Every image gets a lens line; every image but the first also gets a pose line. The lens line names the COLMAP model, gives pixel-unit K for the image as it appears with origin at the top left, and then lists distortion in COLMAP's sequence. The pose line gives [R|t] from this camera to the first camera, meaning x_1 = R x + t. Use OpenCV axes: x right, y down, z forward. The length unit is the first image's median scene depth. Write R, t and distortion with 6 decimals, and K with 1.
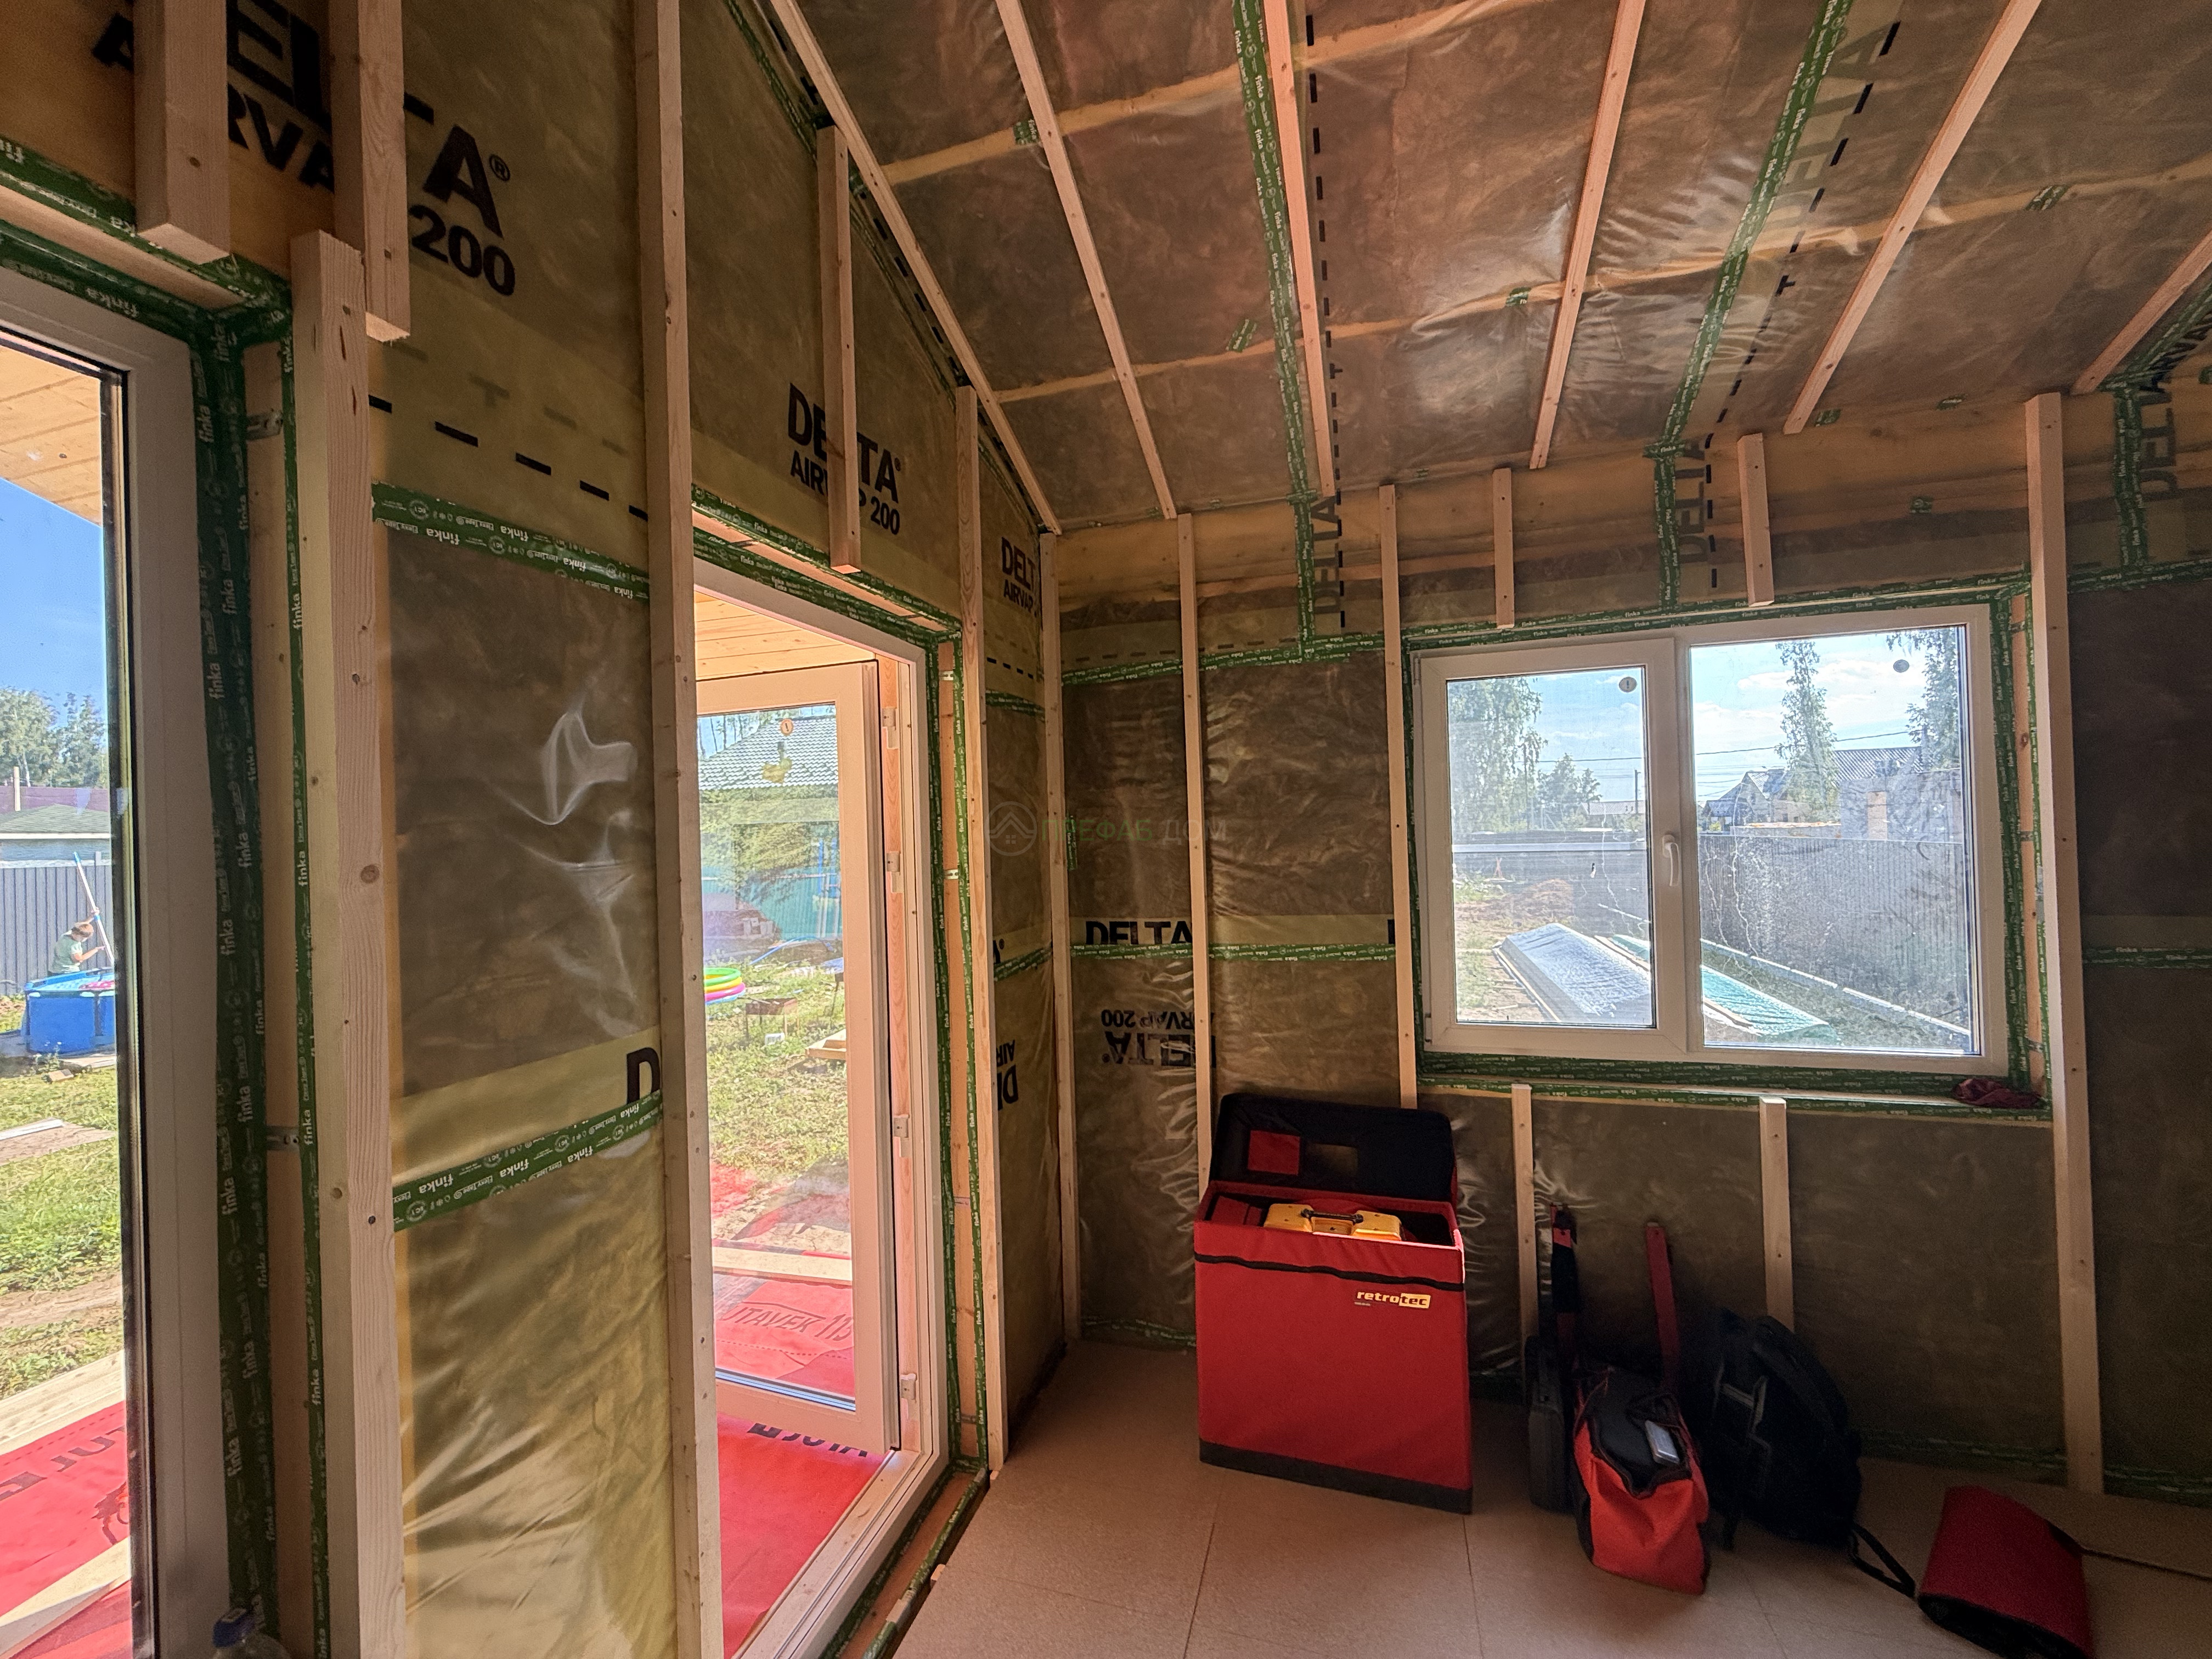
lens RADIAL K [[883.4, 0, 1098.3], [0, 883.4, 828.7], [0, 0, 1]] dist [0.001686, -0.000126]
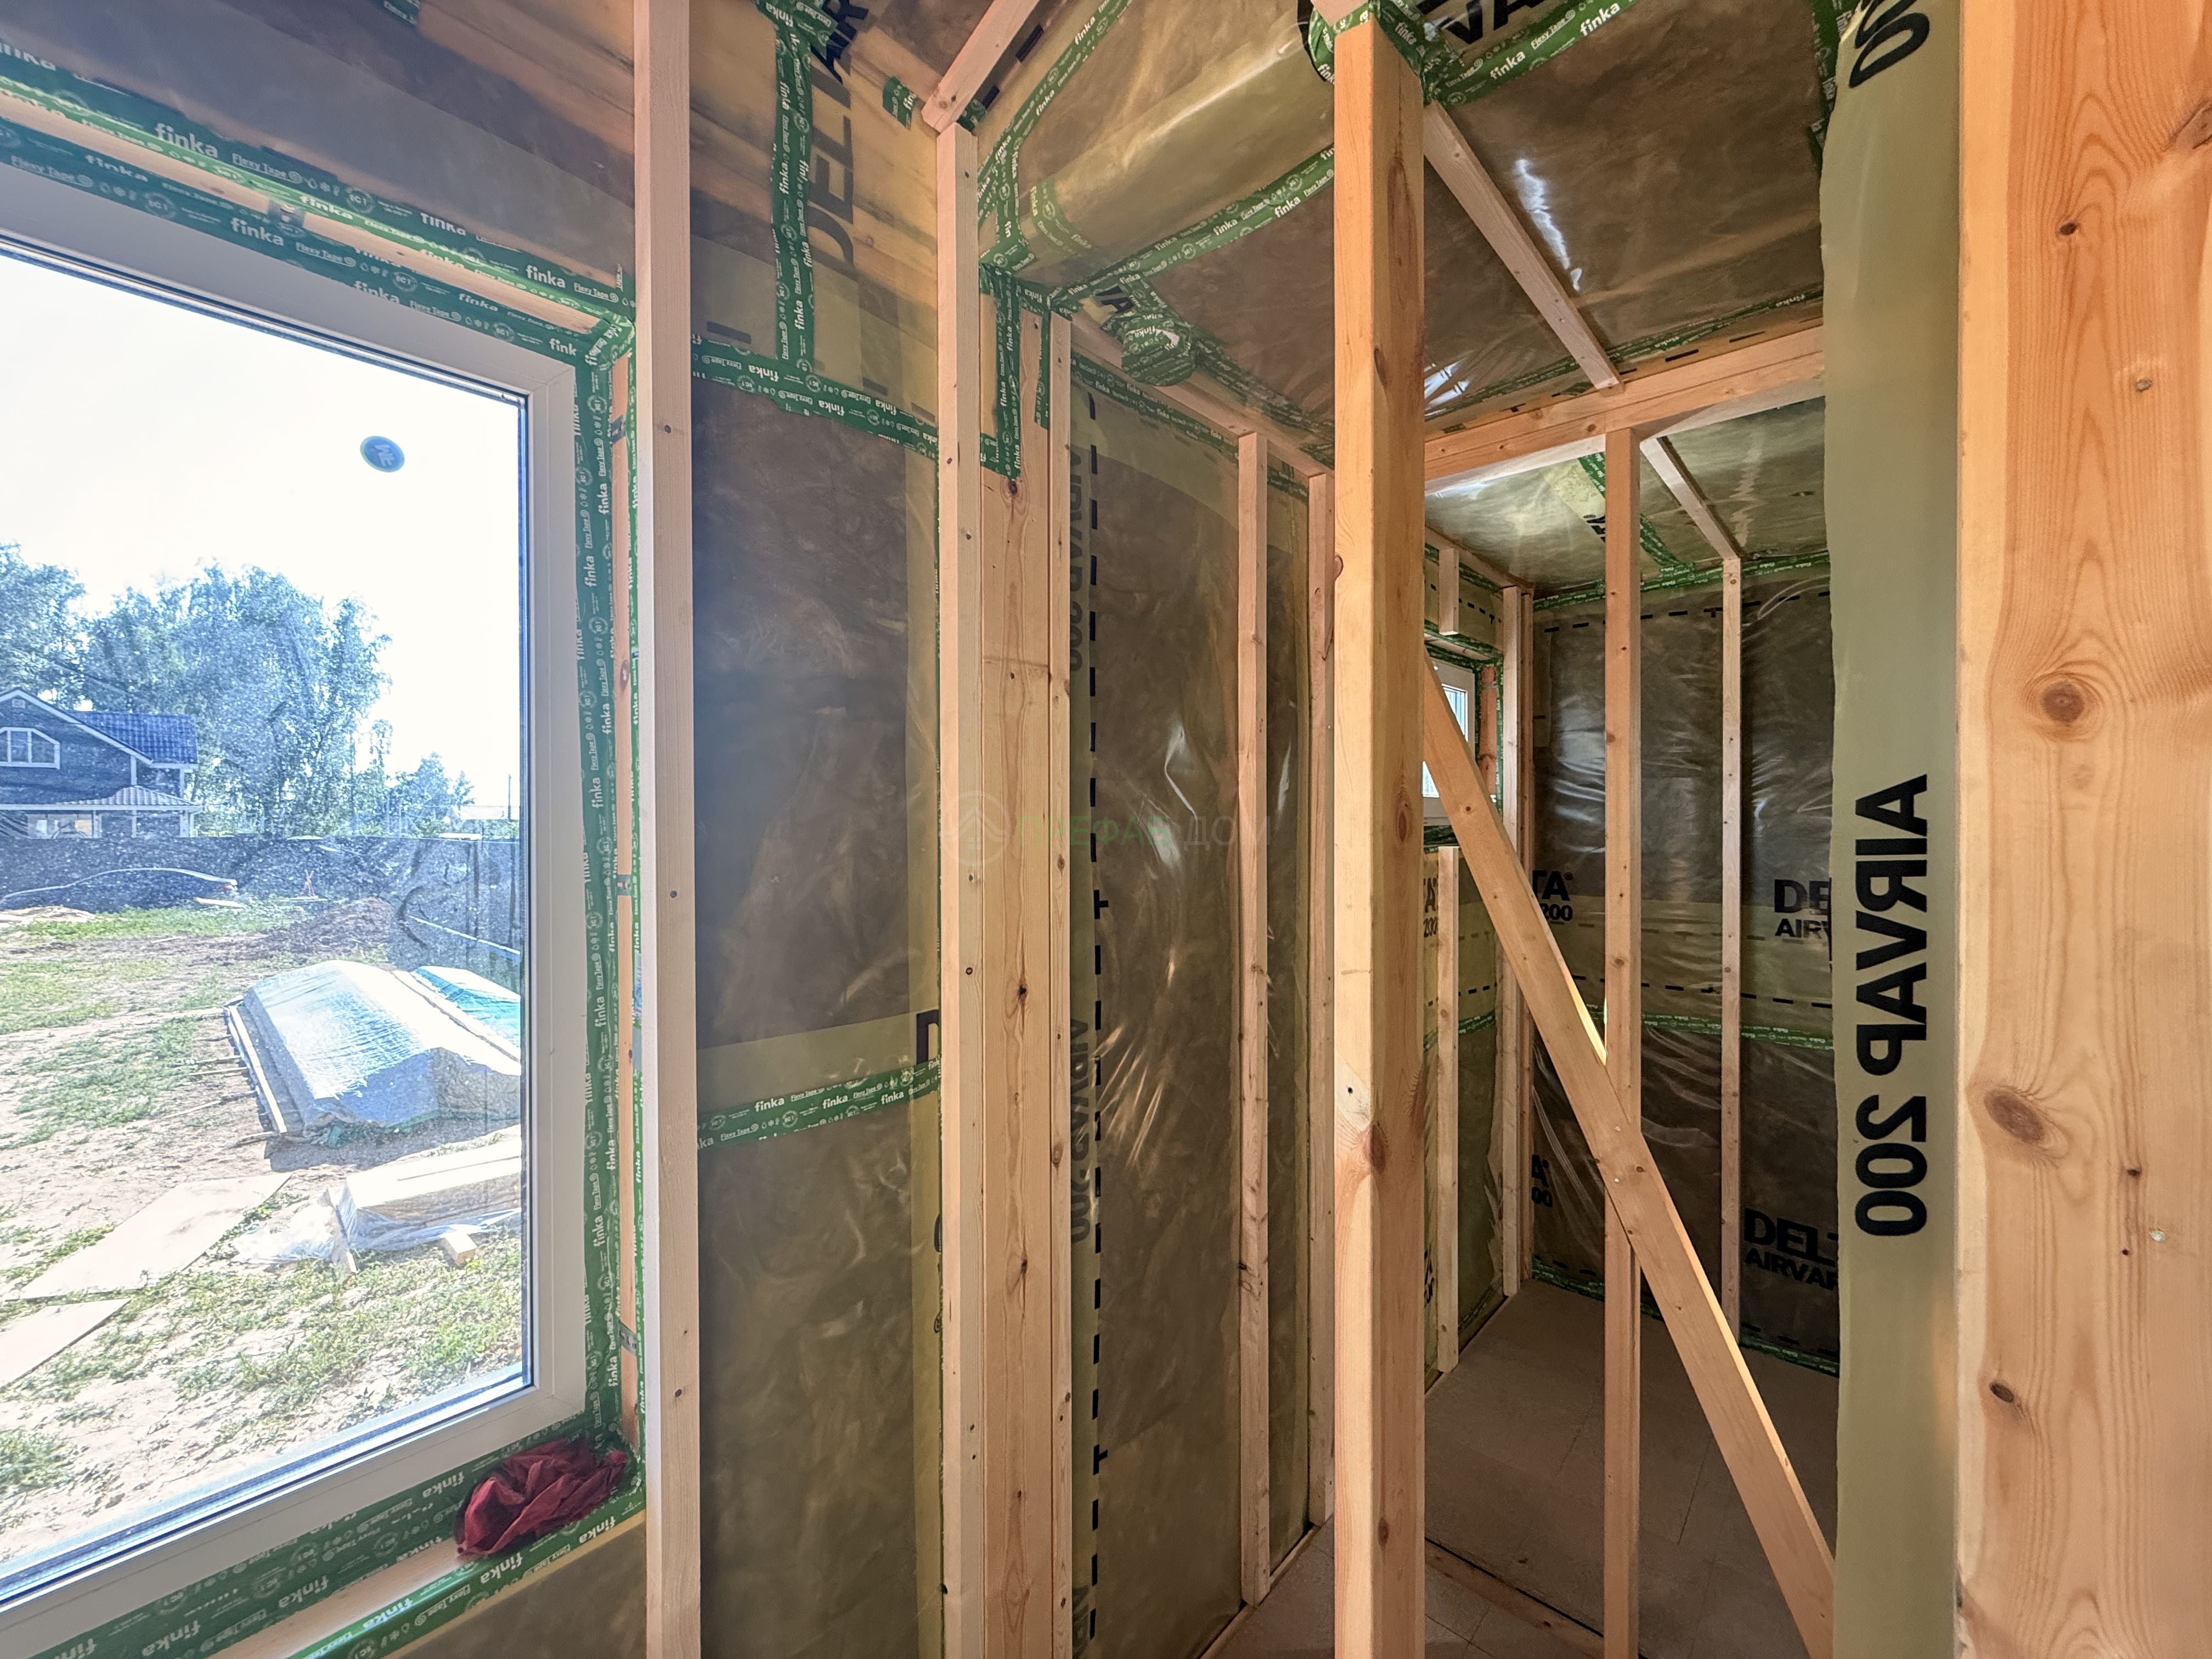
lens RADIAL K [[883.4, 0, 1094.1], [0, 883.4, 826.9], [0, 0, 1]] dist [0.001686, -0.000126]
pose [[0.430605, 0.024430, 0.902210, 0.778868], [-0.015591, 0.999686, -0.019628, -0.017126], [-0.902406, -0.005615, 0.430851, 0.612094]]
